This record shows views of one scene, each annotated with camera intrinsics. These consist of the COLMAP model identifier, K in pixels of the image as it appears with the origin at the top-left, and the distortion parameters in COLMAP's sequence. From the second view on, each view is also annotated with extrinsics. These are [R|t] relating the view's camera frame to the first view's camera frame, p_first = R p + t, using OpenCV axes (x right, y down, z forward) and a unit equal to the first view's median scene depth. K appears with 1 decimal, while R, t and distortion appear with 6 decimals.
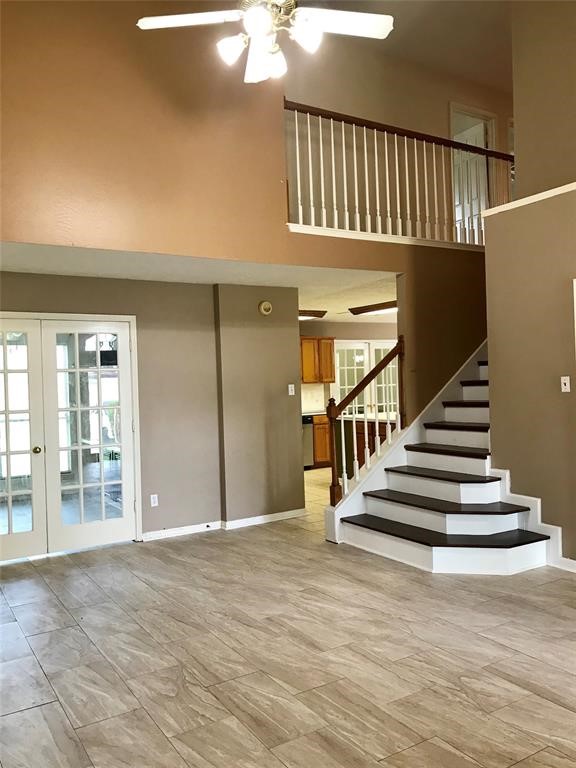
lens RADIAL K [[632.0, 0, 279.7], [0, 632.0, 370.0], [0, 0, 1]] dist [0.007354, 0.004787]
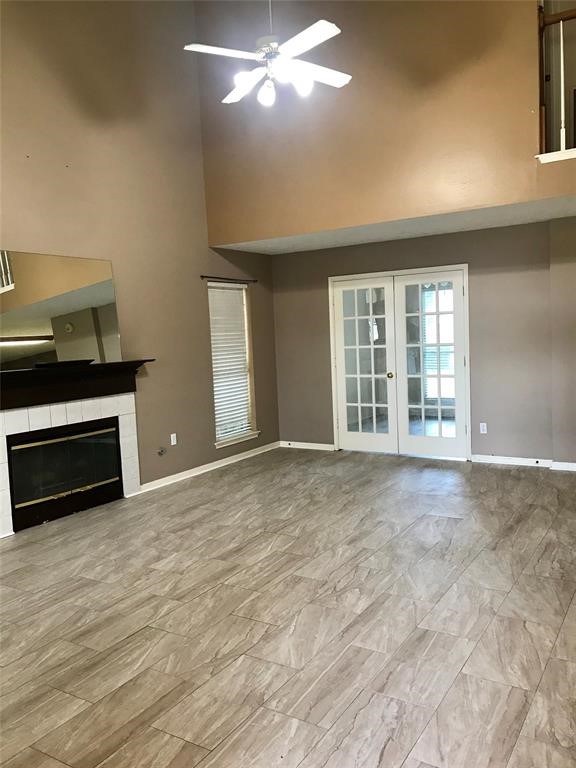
lens RADIAL K [[626.1, 0, 288.8], [0, 626.1, 382.9], [0, 0, 1]] dist [0.003082, 0.004467]
pose [[0.455549, 0.087329, -0.885917, 1.103117], [0.040307, 0.992132, 0.118526, -0.034812], [0.889298, -0.089703, 0.448445, 0.356282]]
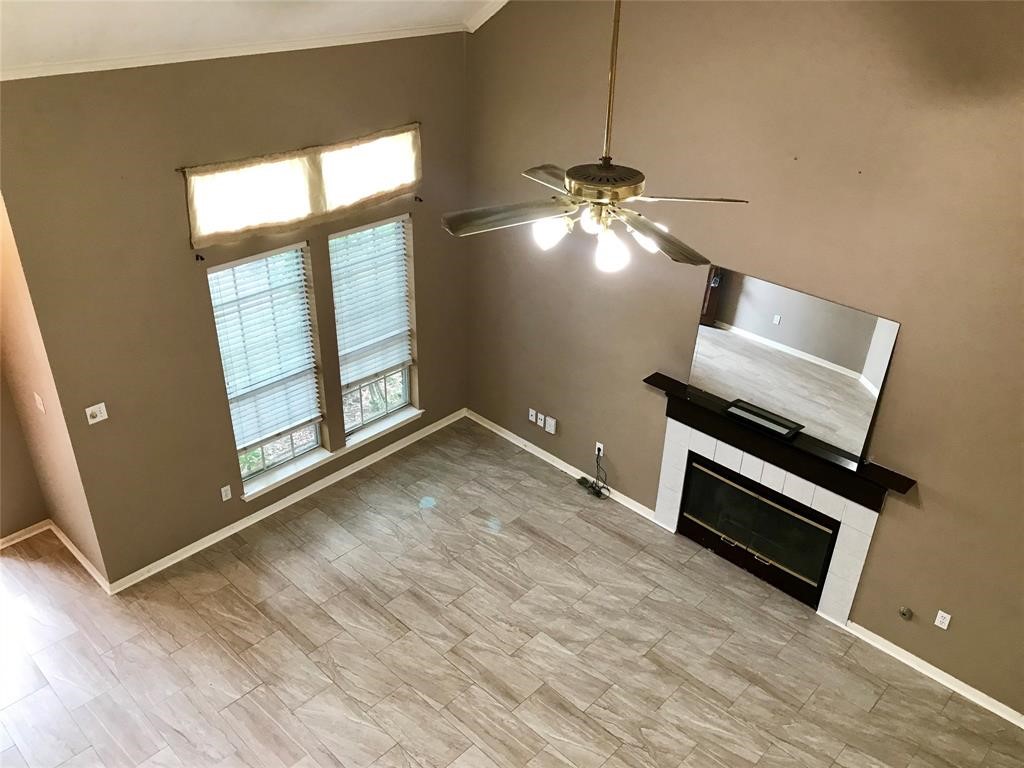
lens RADIAL K [[834.8, 0, 512.0], [0, 834.8, 384.0], [0, 0, 1]] dist [0.003082, 0.004467]
pose [[-0.965727, 0.139266, -0.219034, 0.300941], [0.014345, 0.871218, 0.490687, -0.773118], [0.259162, 0.470728, -0.843356, 1.746440]]
